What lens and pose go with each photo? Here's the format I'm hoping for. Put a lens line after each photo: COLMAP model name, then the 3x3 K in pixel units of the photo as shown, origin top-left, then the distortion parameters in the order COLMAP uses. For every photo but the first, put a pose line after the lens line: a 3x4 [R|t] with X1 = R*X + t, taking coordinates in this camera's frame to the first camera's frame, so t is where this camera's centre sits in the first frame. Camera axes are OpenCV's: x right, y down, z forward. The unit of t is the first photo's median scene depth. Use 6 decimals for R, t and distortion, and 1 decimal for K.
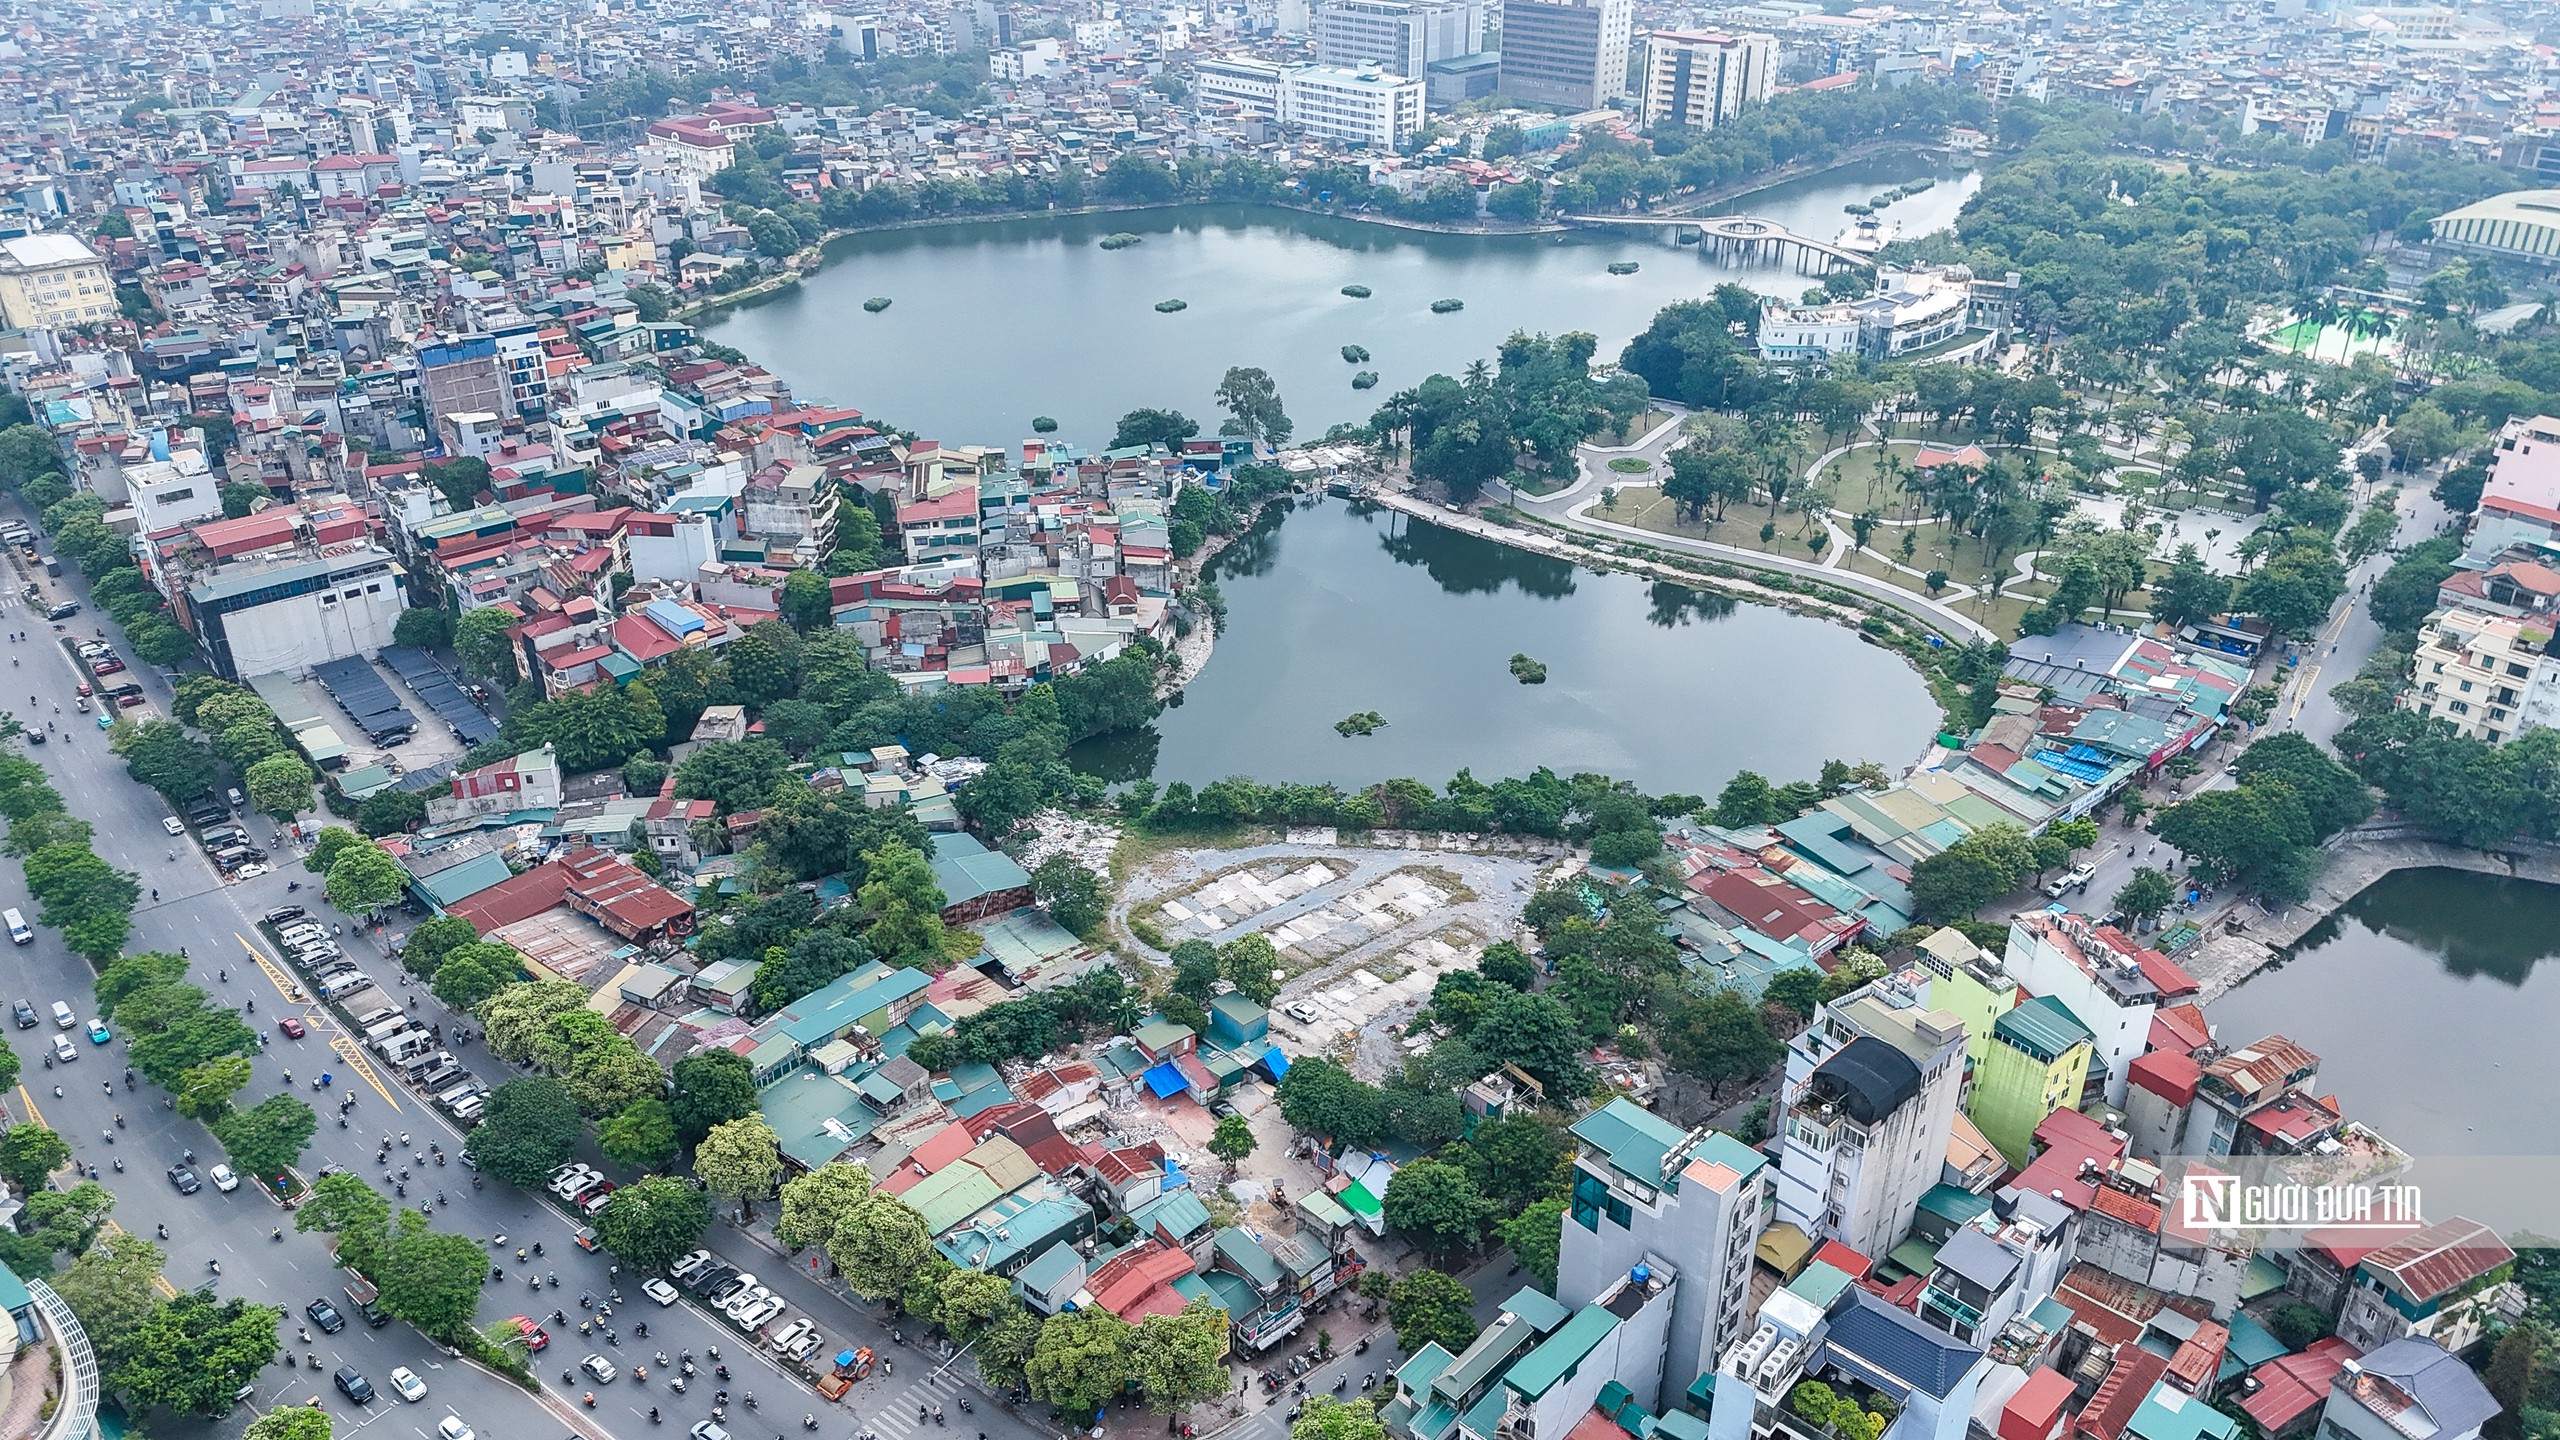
lens RADIAL K [[1905.9, 0, 1268.4], [0, 1905.9, 712.5], [0, 0, 1]] dist [0.072013, -0.067806]
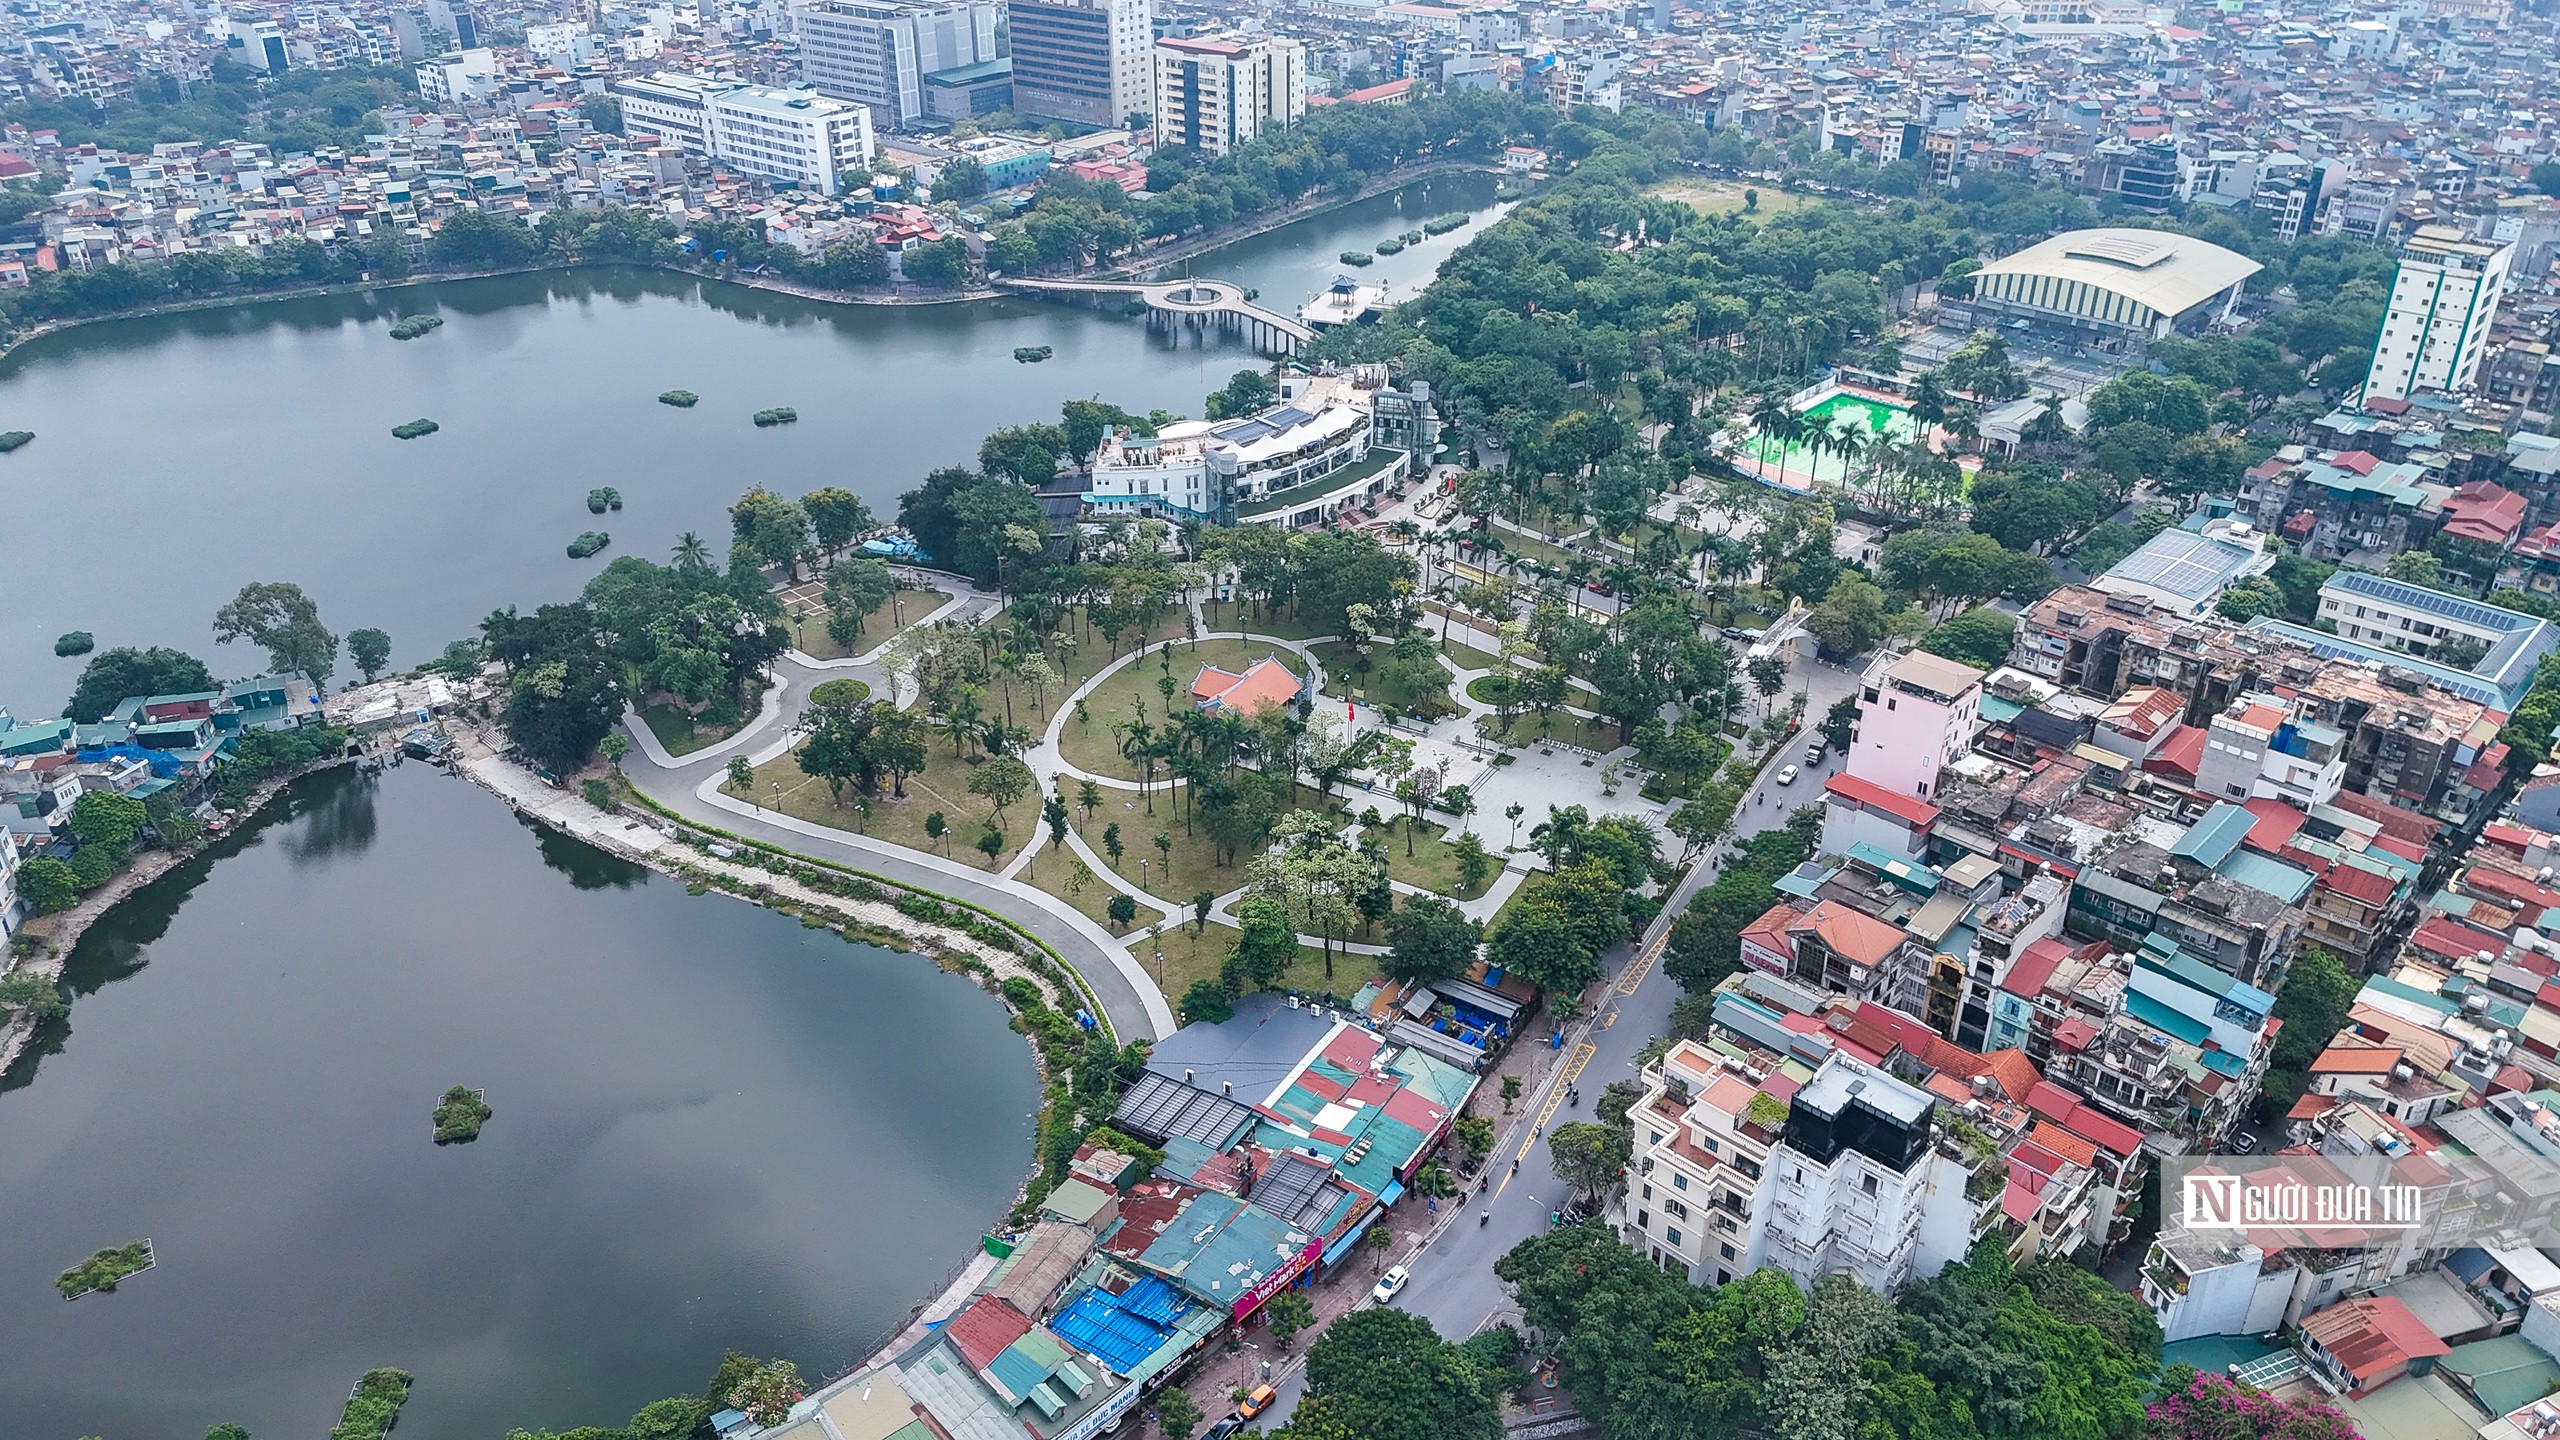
lens RADIAL K [[1905.9, 0, 1268.4], [0, 1905.9, 712.5], [0, 0, 1]] dist [0.072013, -0.067806]
pose [[0.995775, -0.048415, 0.078024, 0.194686], [0.046578, 0.998597, 0.025190, -0.087149], [-0.079134, -0.021449, 0.996633, 0.164084]]
